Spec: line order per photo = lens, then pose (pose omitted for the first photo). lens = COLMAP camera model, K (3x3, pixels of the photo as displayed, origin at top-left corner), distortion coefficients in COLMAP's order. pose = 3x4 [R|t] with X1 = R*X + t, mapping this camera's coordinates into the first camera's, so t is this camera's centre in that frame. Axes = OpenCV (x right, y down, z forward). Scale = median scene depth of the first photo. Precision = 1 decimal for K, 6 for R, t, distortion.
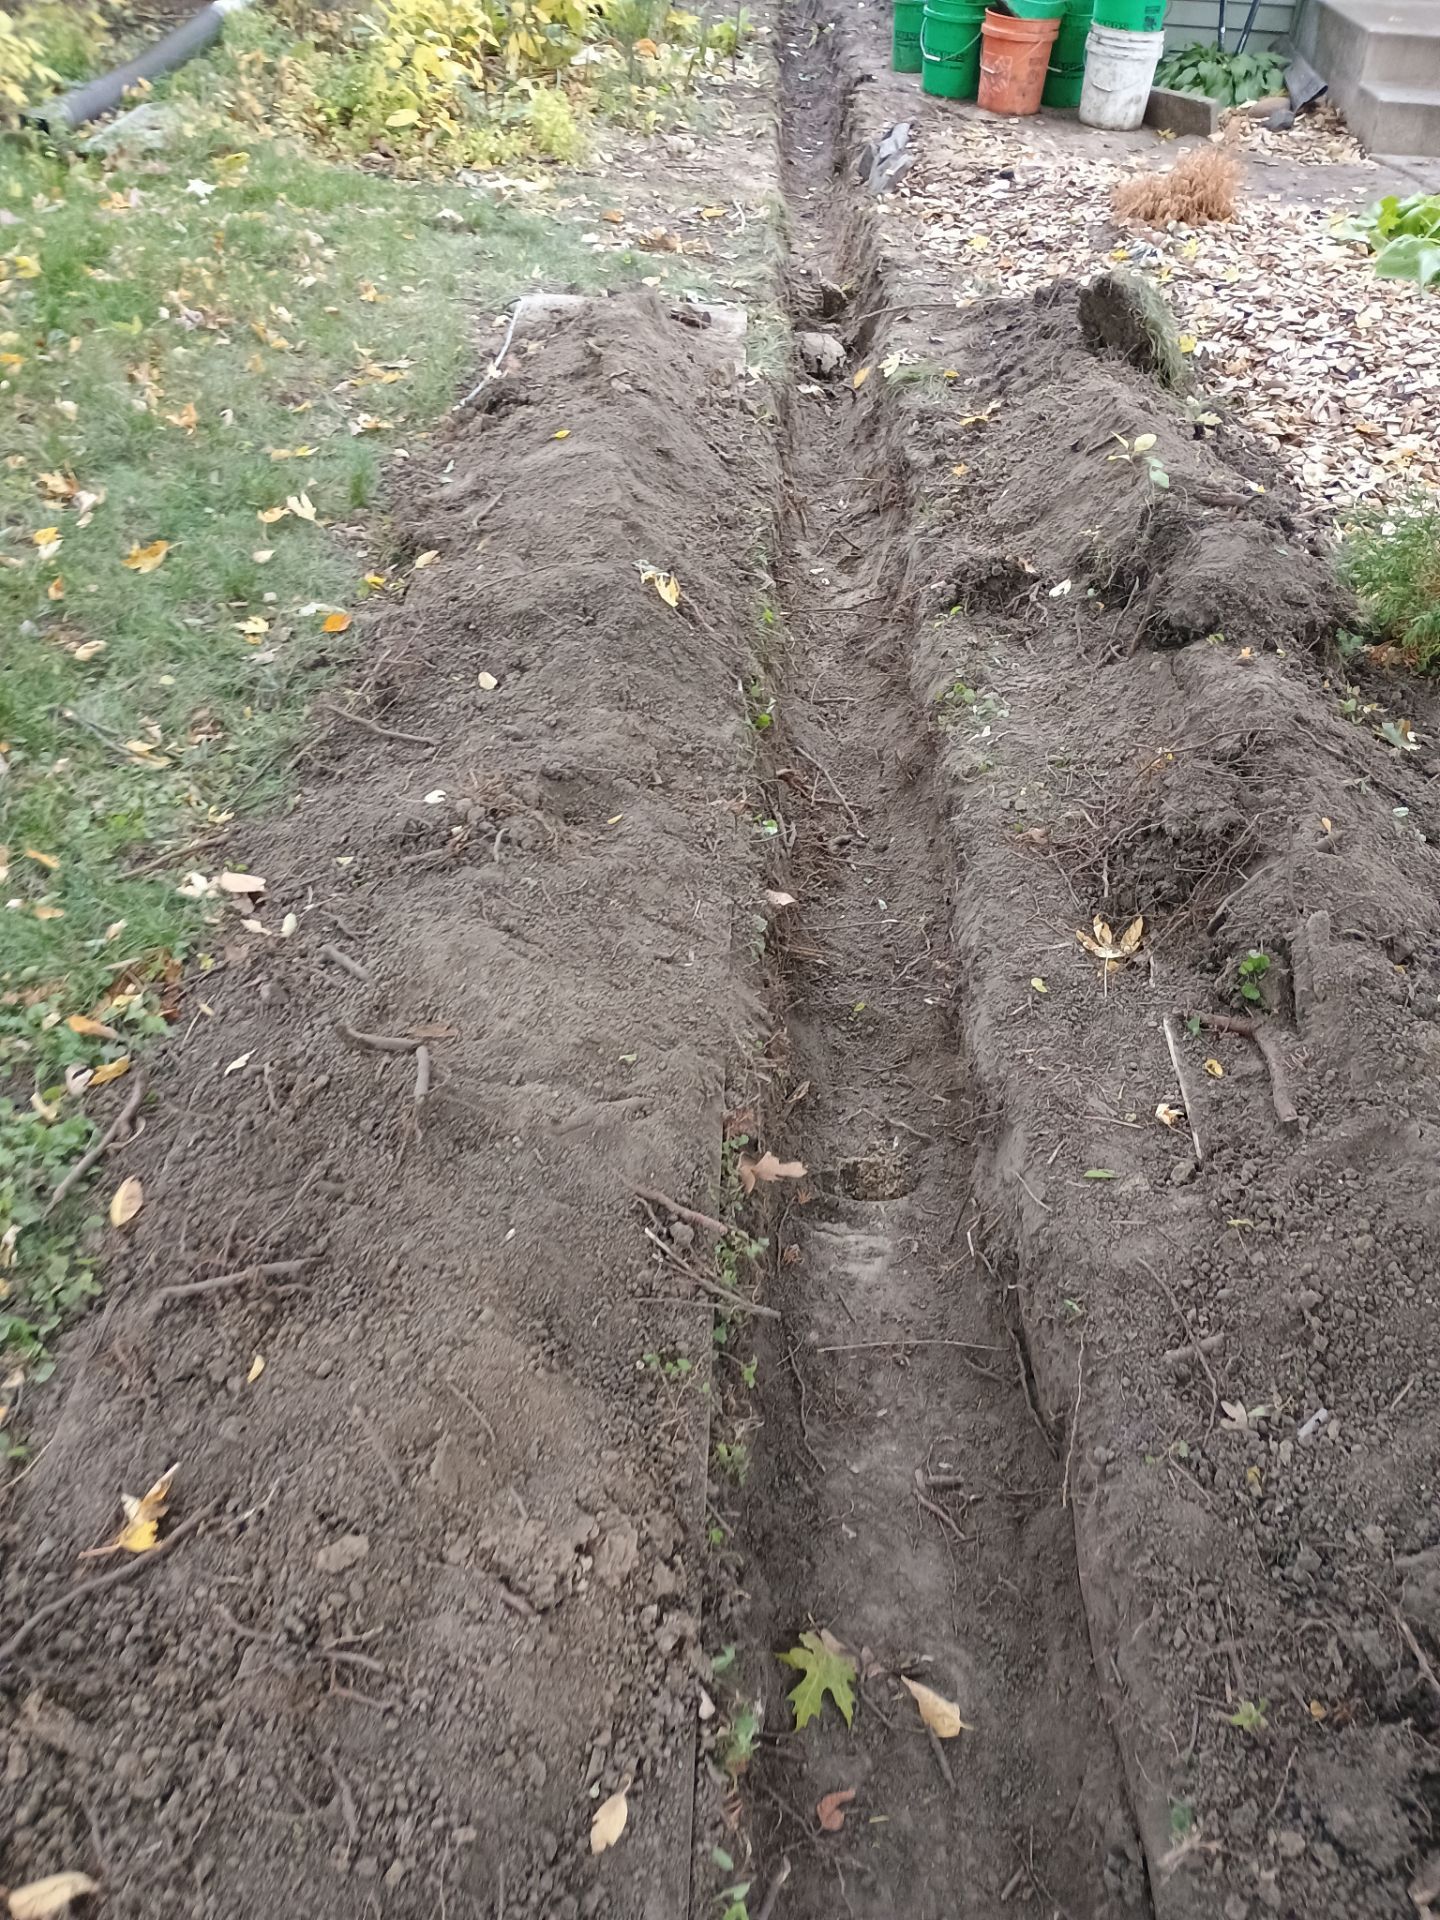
lens RADIAL K [[1695.9, 0, 646.7], [0, 1695.9, 961.2], [0, 0, 1]] dist [0.068171, -0.076875]
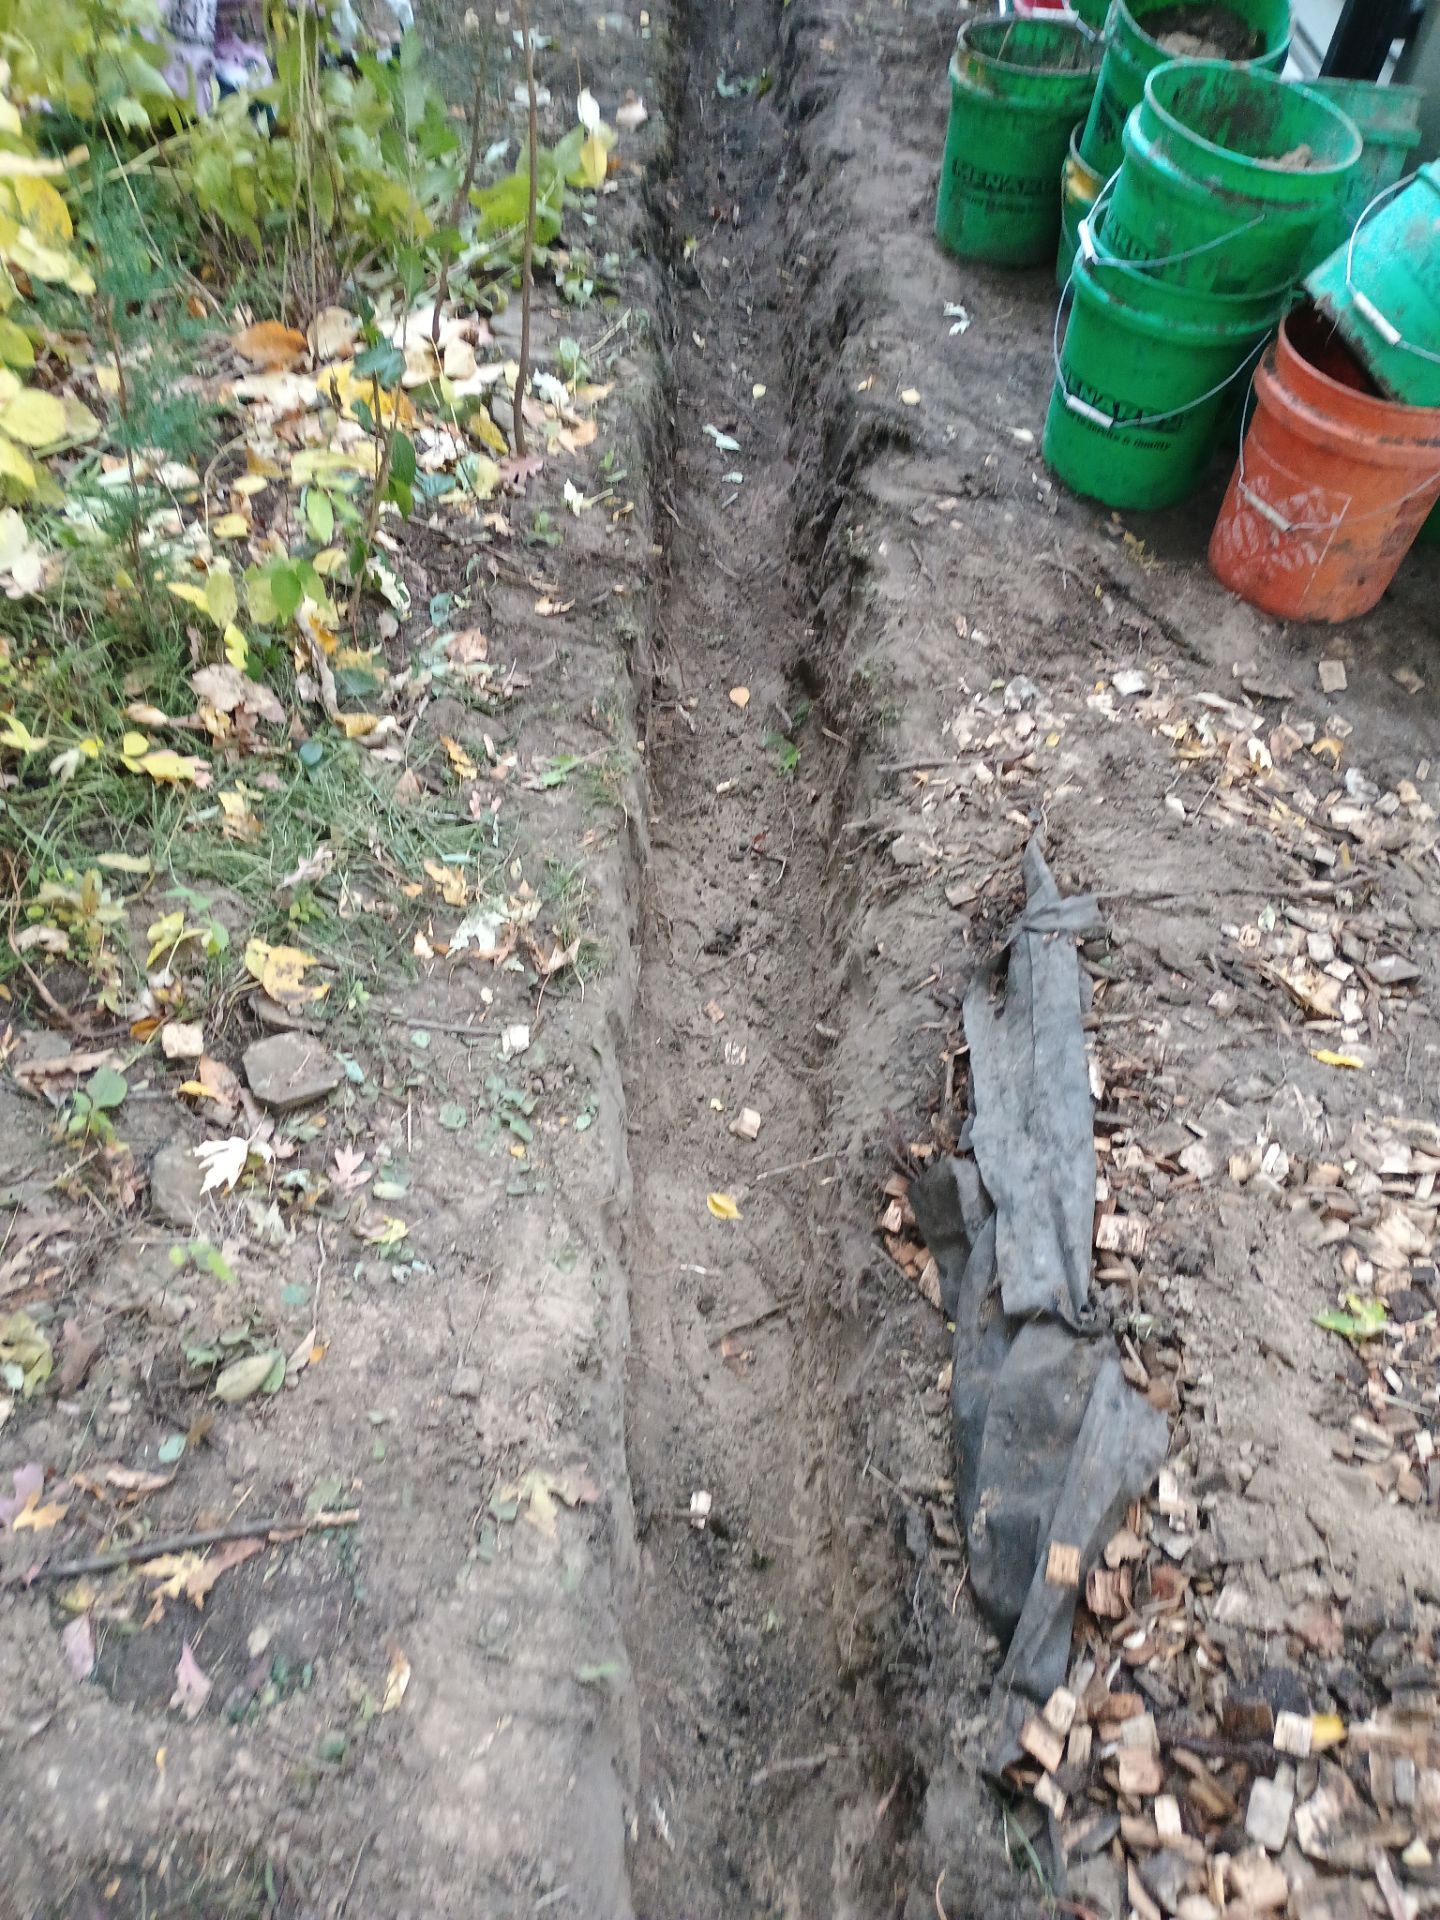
lens RADIAL K [[1743.0, 0, 609.0], [0, 1743.0, 955.0], [0, 0, 1]] dist [0.030673, -0.002885]
pose [[0.999381, 0.005781, 0.034709, 0.060198], [-0.011399, 0.986407, 0.163927, -0.500678], [-0.033290, -0.164221, 0.985862, 0.668639]]
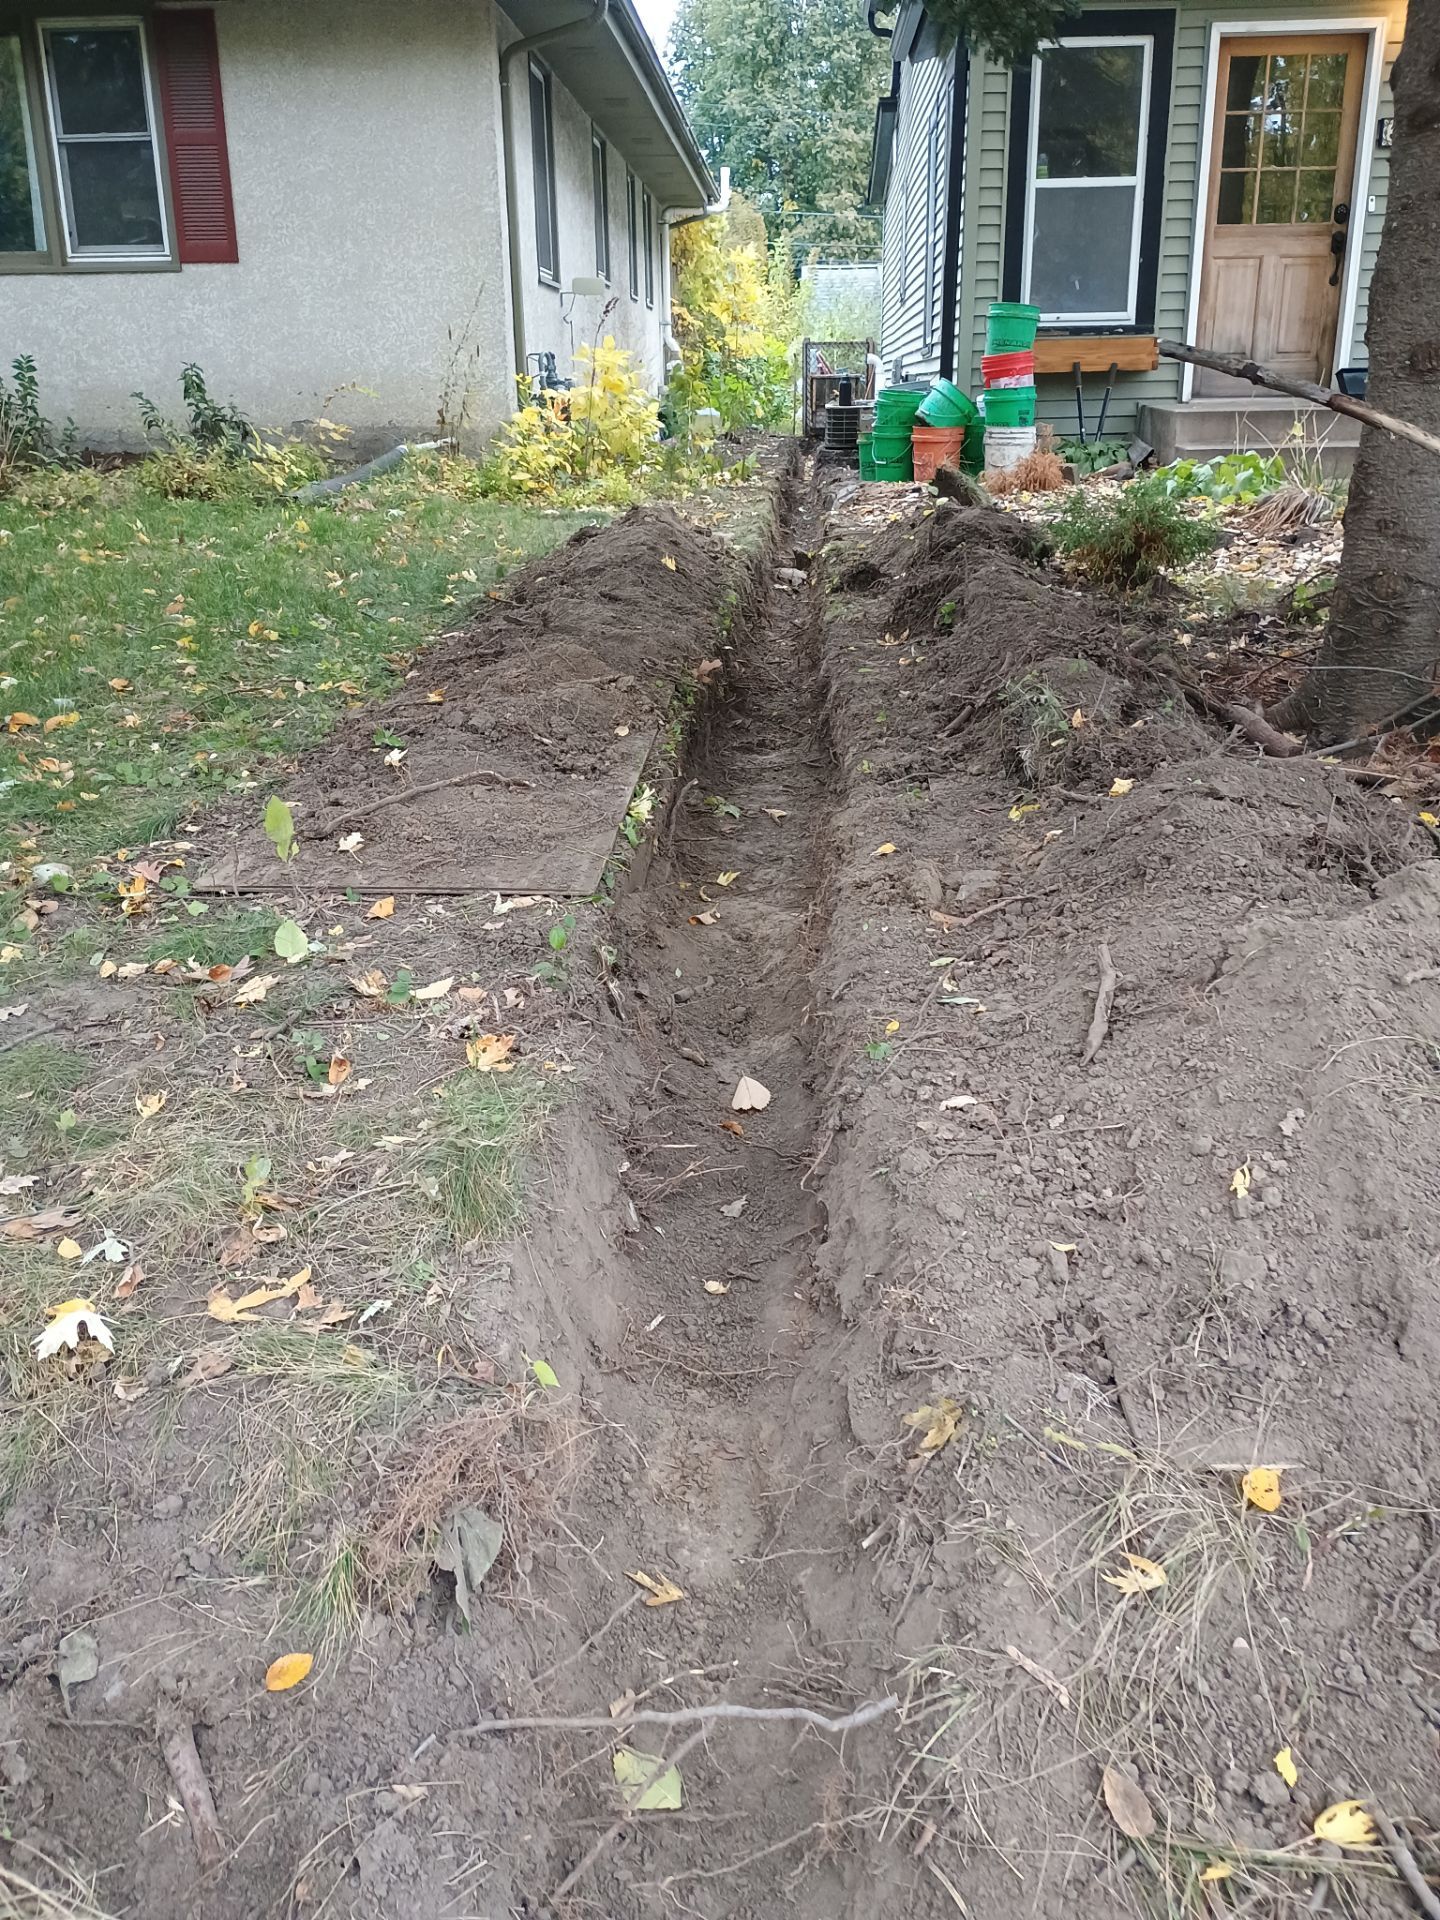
lens RADIAL K [[1724.6, 0, 611.8], [0, 1724.6, 963.0], [0, 0, 1]] dist [0.055308, -0.050266]
pose [[0.995963, -0.050414, -0.074267, 0.029199], [0.024463, 0.948507, -0.315810, 0.346502], [0.086364, 0.312718, 0.945912, -0.281867]]
